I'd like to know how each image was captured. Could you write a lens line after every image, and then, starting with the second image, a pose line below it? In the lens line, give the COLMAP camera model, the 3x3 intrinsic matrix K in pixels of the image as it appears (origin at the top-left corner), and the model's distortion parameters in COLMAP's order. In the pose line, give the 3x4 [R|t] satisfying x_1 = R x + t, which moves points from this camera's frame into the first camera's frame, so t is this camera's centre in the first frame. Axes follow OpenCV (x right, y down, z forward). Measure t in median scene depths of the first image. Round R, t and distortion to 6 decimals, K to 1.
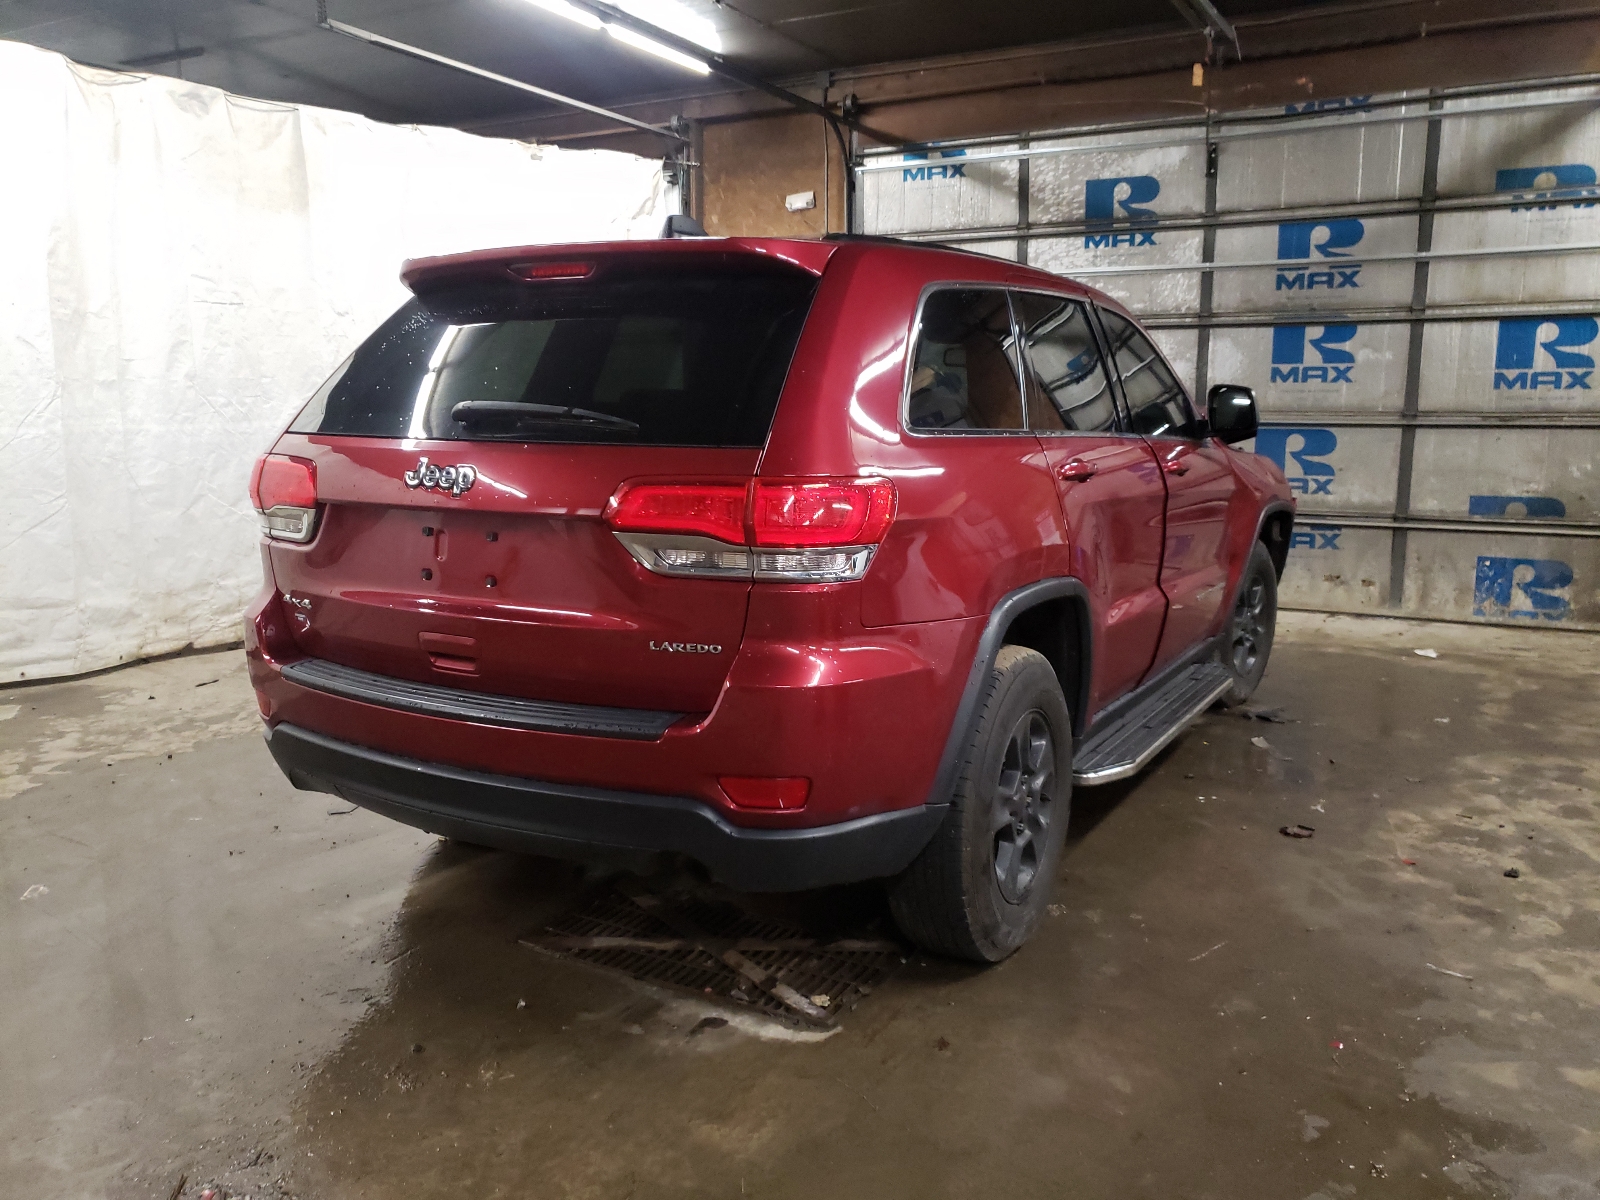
lens RADIAL K [[1272.3, 0, 800.0], [0, 1272.3, 600.0], [0, 0, 1]] dist [-0.001772, 0.036934]
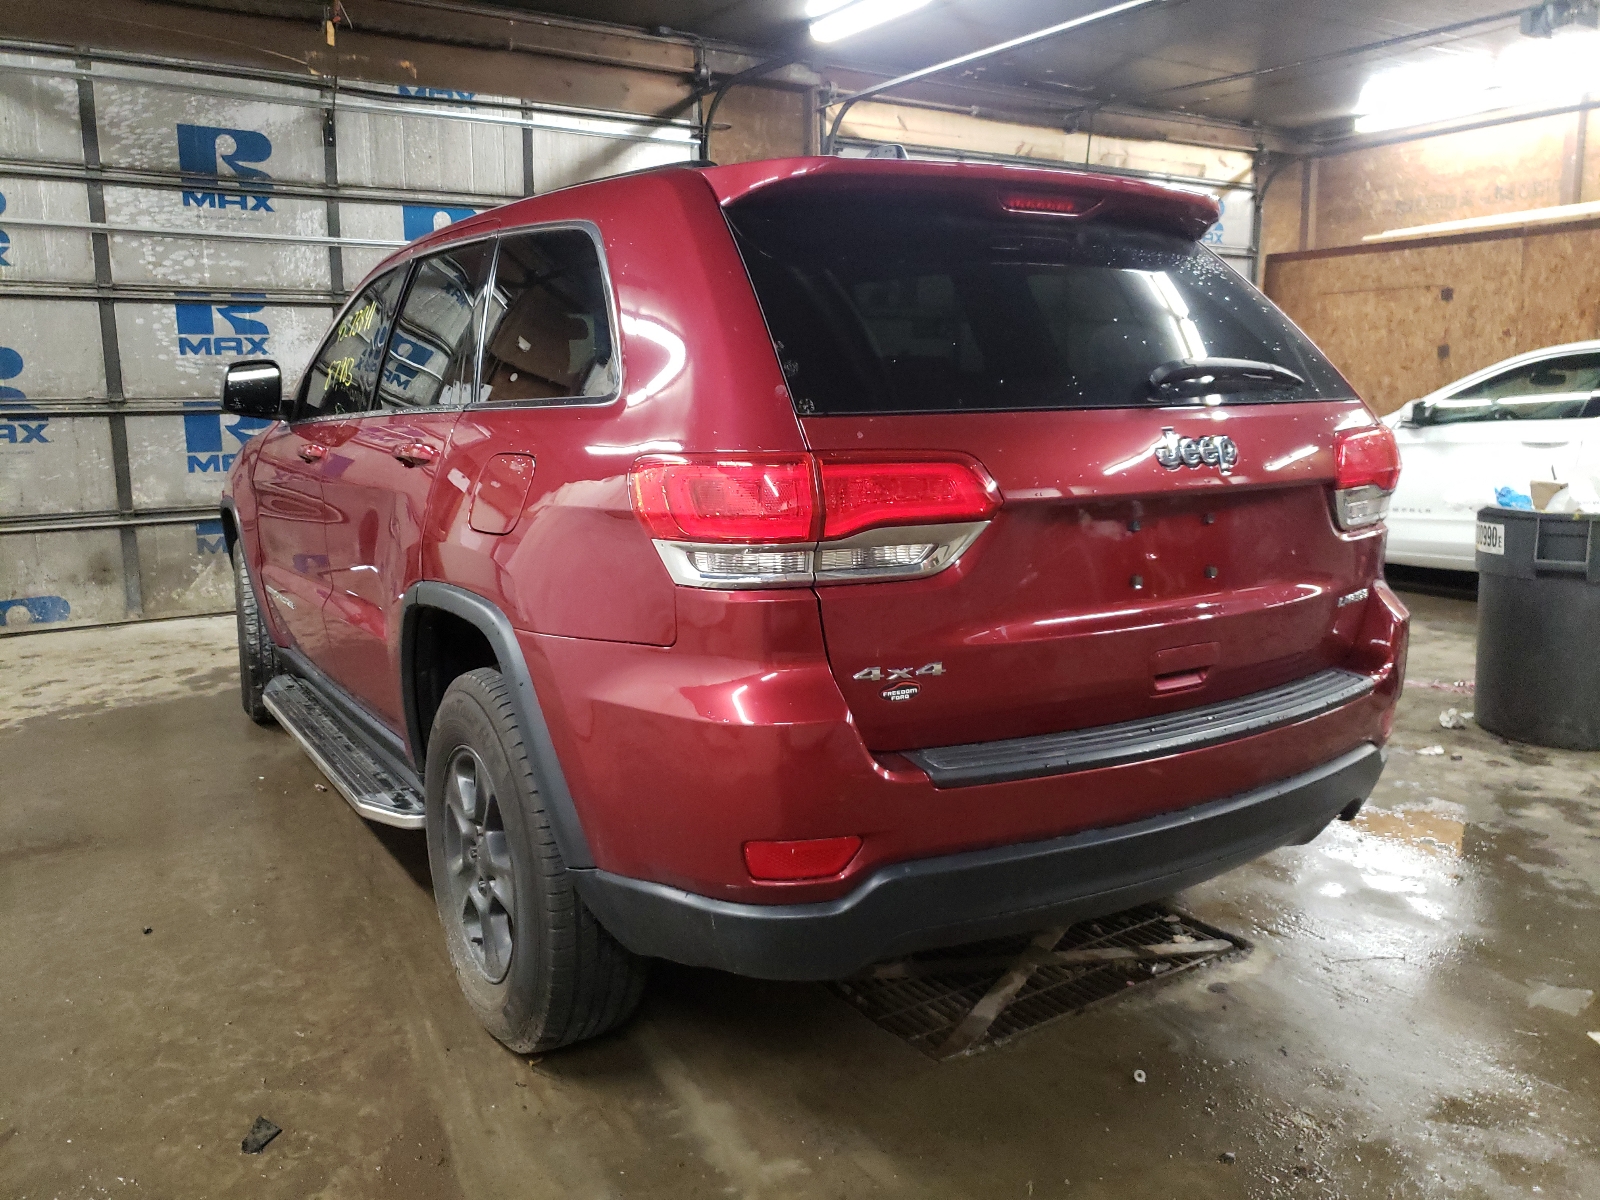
lens RADIAL K [[1226.1, 0, 800.0], [0, 1226.1, 600.0], [0, 0, 1]] dist [0.062485, -0.003785]
pose [[0.463426, -0.183818, 0.866861, -0.371446], [0.150065, 0.980398, 0.127668, -0.063656], [-0.873337, 0.070921, 0.481926, 0.260184]]
